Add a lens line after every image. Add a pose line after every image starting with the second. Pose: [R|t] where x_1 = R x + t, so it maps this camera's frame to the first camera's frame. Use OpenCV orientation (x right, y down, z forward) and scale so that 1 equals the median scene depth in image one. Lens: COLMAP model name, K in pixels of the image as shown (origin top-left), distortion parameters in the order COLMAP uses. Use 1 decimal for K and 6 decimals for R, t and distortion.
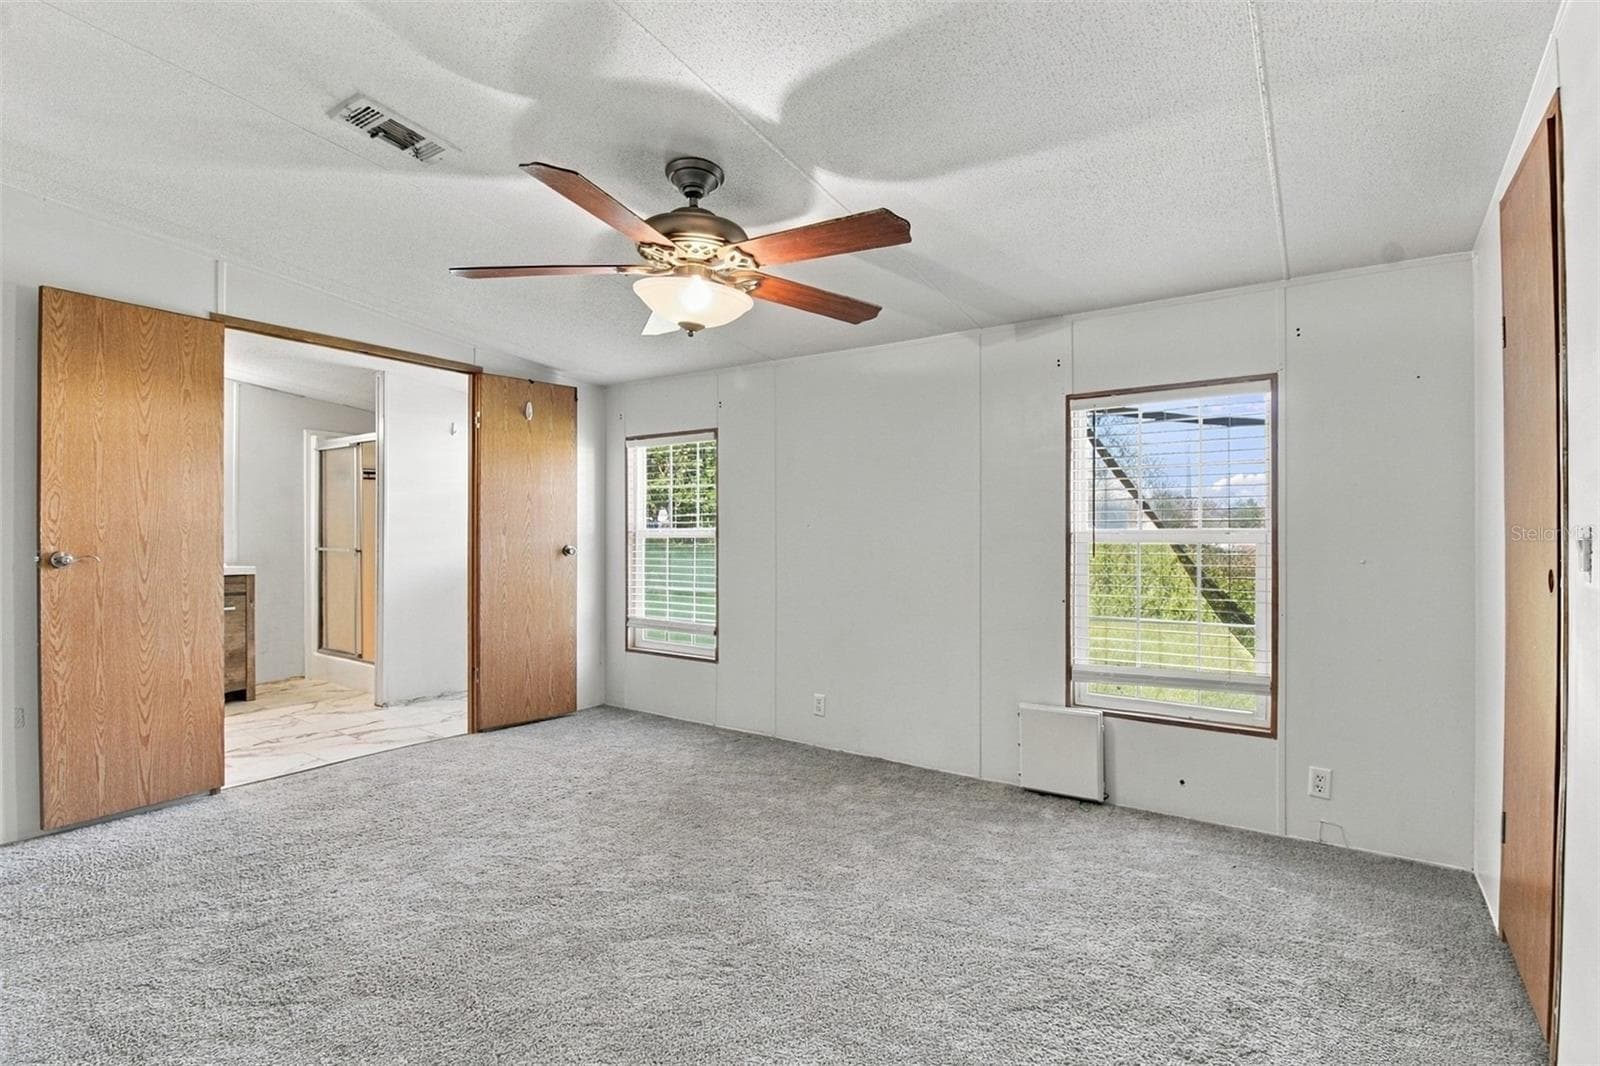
lens RADIAL K [[751.9, 0, 824.8], [0, 751.9, 525.7], [0, 0, 1]] dist [-0.012611, -0.007687]
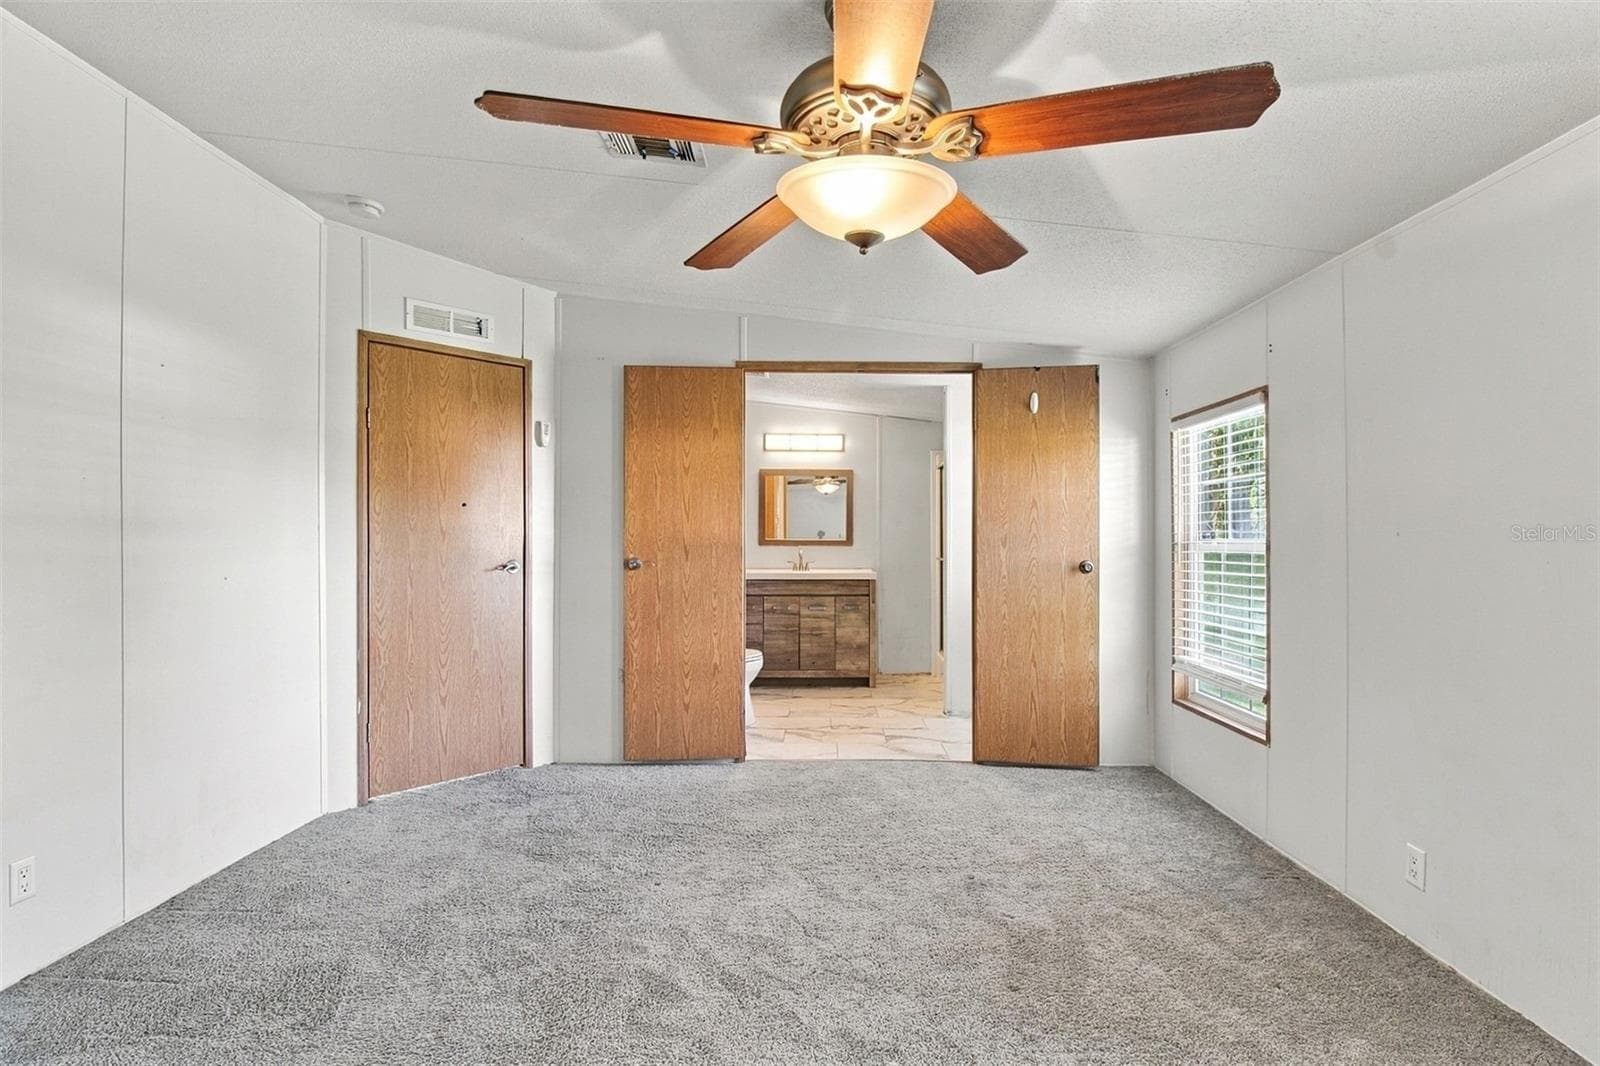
lens RADIAL K [[751.9, 0, 784.2], [0, 751.9, 534.9], [0, 0, 1]] dist [-0.012611, -0.007687]
pose [[0.540648, -0.006628, -0.841223, 0.236858], [0.005473, 0.999976, -0.004361, 0.000054], [0.841231, -0.002246, 0.540671, 0.399566]]
